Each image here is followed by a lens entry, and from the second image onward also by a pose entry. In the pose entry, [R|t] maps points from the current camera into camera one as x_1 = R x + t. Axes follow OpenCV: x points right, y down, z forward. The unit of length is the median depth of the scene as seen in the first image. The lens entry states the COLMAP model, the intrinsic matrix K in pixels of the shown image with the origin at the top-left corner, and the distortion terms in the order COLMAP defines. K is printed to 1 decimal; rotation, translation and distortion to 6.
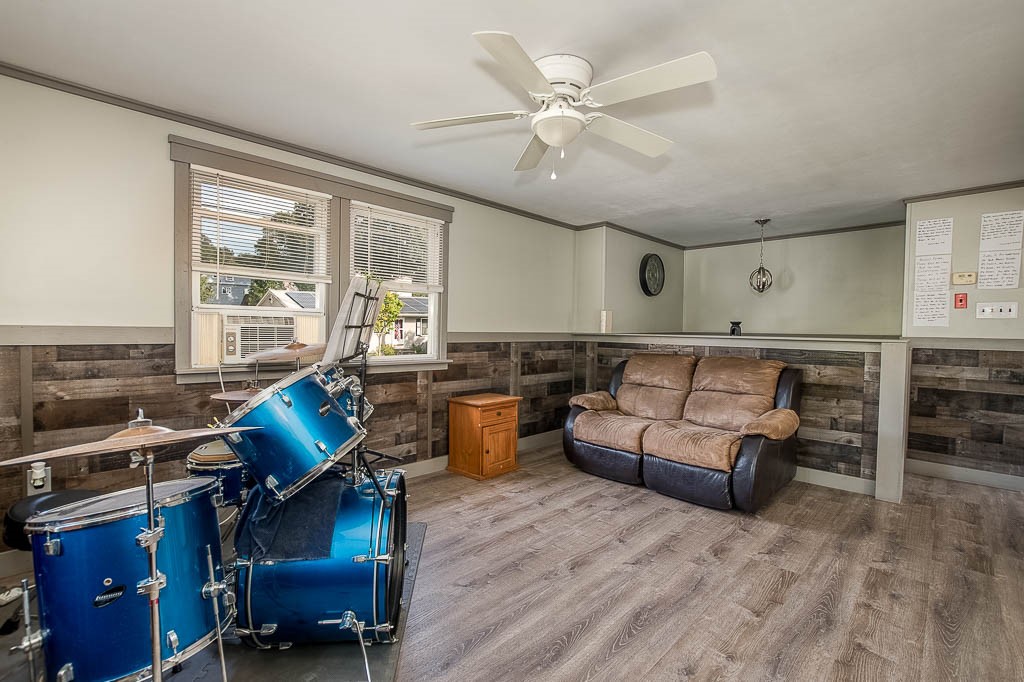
lens RADIAL K [[451.8, 0, 514.0], [0, 451.8, 335.0], [0, 0, 1]] dist [-0.017389, 0.000073]
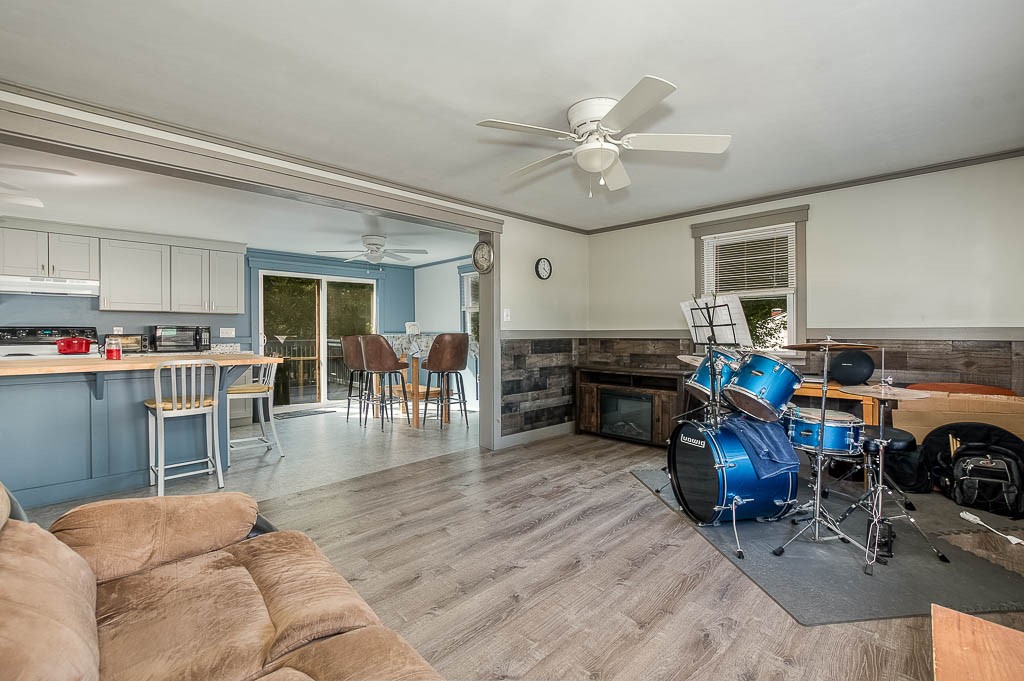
lens RADIAL K [[451.8, 0, 514.0], [0, 451.8, 334.5], [0, 0, 1]] dist [-0.017389, 0.000073]
pose [[-0.999939, -0.010628, -0.003128, 0.177935], [-0.010715, 0.999522, 0.029009, -0.013165], [0.002818, 0.029041, -0.999574, 1.259591]]
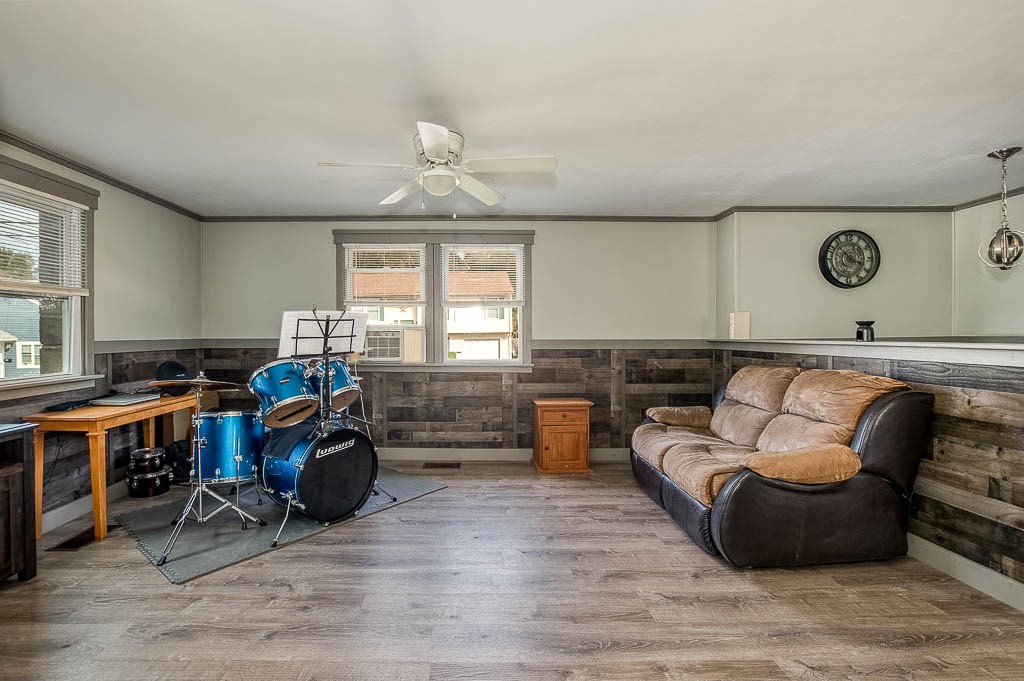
lens RADIAL K [[462.0, 0, 476.9], [0, 462.0, 332.5], [0, 0, 1]] dist [-0.014863, 0.000843]
pose [[0.705809, -0.020485, -0.708106, 0.634326], [0.003204, 0.999664, -0.025727, 0.004890], [0.708395, 0.015890, 0.705637, 0.083026]]
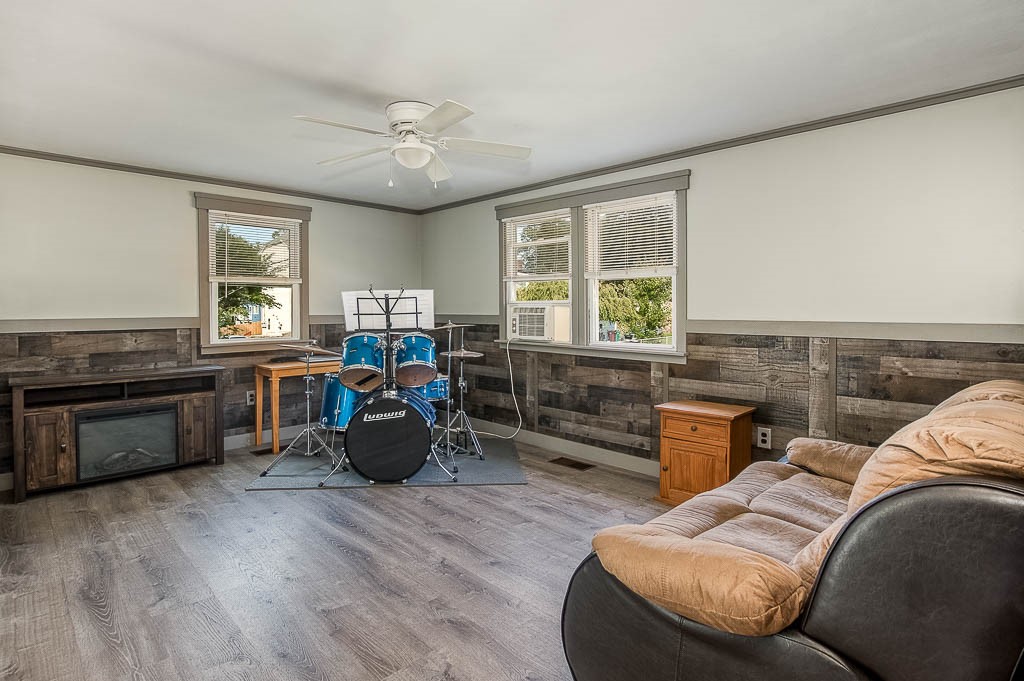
lens RADIAL K [[508.8, 0, 506.5], [0, 508.8, 313.0], [0, 0, 1]] dist [-0.018867, 0.000294]
pose [[-0.002502, -0.010197, -0.999945, 0.860239], [-0.015791, 0.999824, -0.010156, -0.004615], [0.999872, 0.015765, -0.002663, 0.728189]]
